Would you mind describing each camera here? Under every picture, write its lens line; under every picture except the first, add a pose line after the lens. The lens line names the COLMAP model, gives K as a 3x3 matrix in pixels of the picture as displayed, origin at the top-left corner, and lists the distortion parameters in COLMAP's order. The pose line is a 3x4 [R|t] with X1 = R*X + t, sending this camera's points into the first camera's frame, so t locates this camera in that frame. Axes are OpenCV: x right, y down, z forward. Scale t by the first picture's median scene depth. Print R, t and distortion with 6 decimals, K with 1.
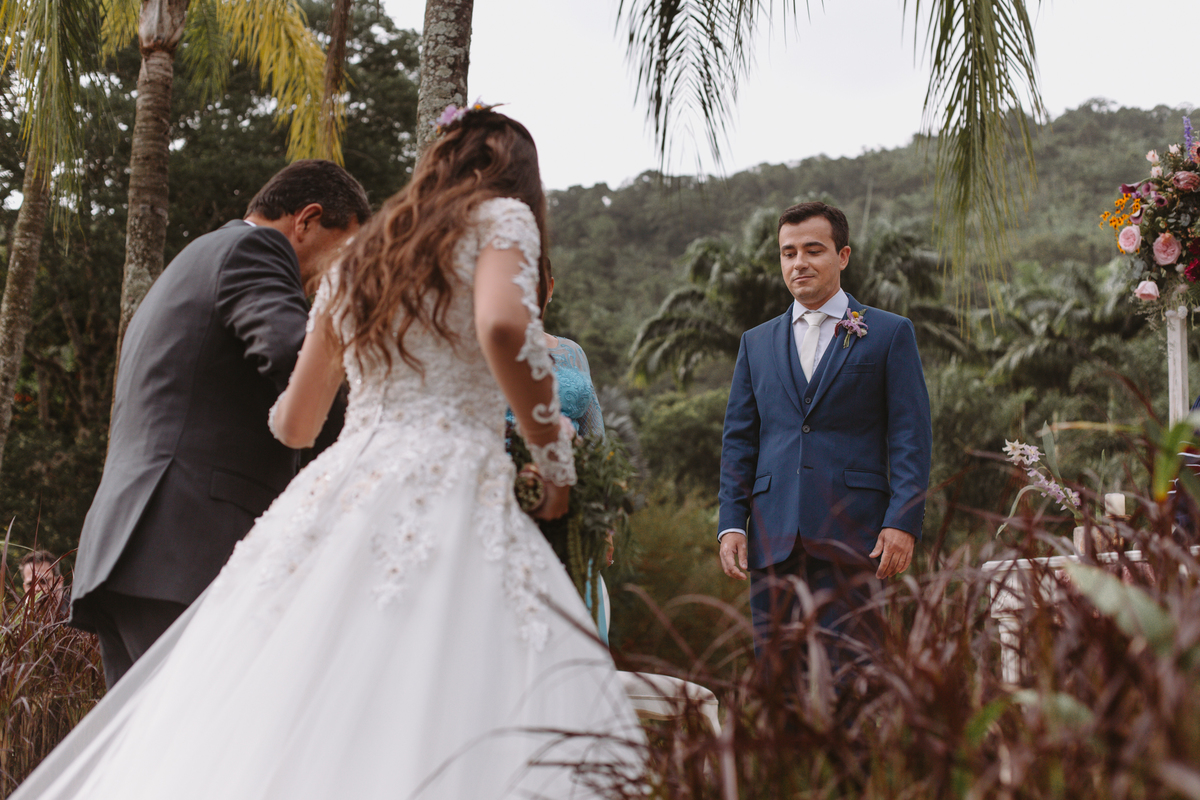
lens RADIAL K [[1813.0, 0, 601.6], [0, 1813.0, 397.2], [0, 0, 1]] dist [-0.158715, 0.000000]
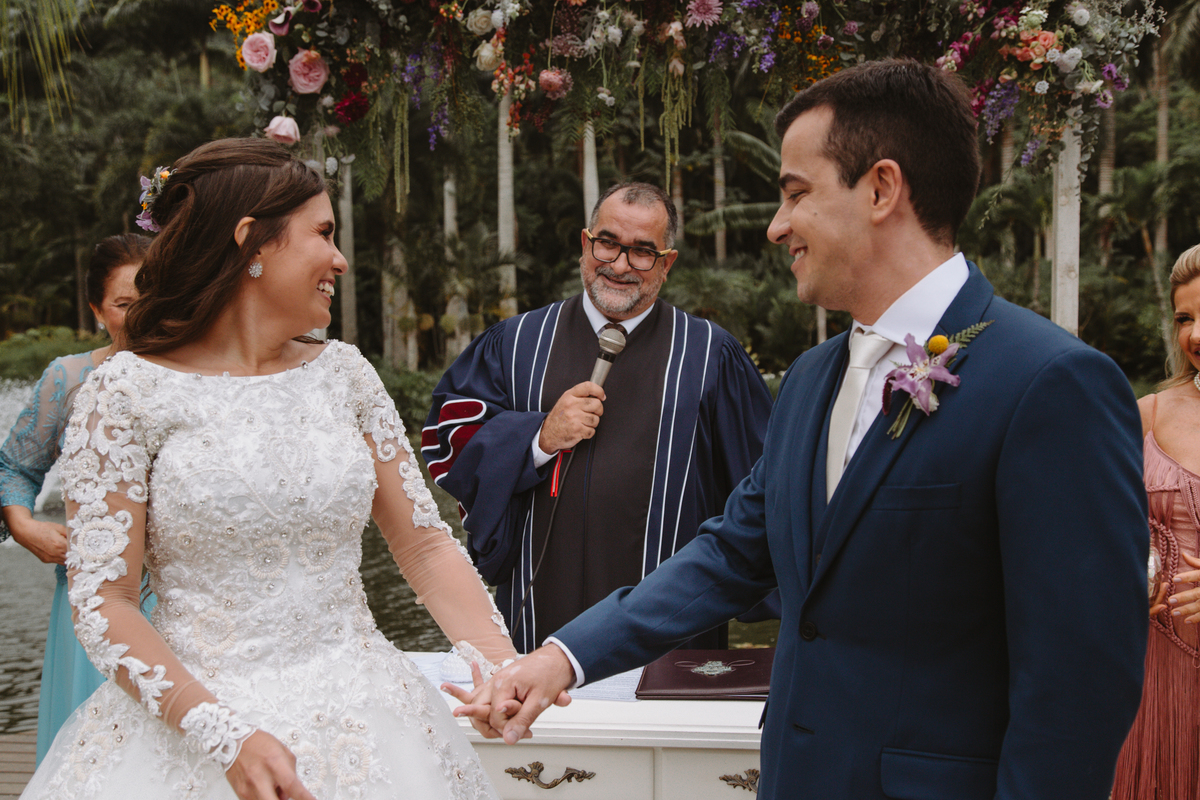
lens RADIAL K [[1282.9, 0, 597.8], [0, 1282.9, 398.1], [0, 0, 1]] dist [0.030389, 0.000000]
pose [[0.787970, -0.058318, 0.612946, 0.073596], [-0.082174, 0.976638, 0.198559, -0.062157], [-0.610206, -0.206827, 0.764769, 0.460337]]
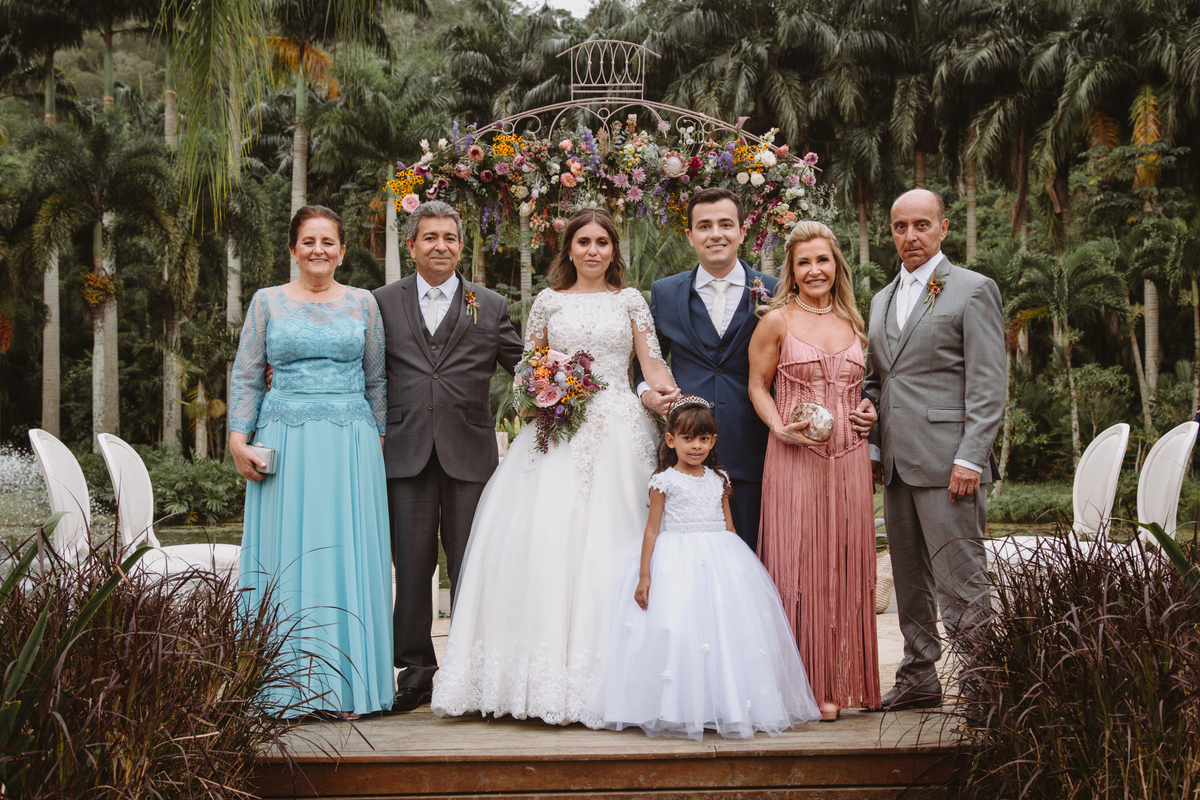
lens RADIAL K [[1517.5, 0, 605.4], [0, 1517.5, 401.9], [0, 0, 1]] dist [0.060215, 0.000000]
pose [[0.680097, 0.001454, 0.733121, -0.451712], [-0.116343, 0.987540, 0.105969, -0.073358], [-0.723832, -0.157363, 0.671792, 0.046566]]
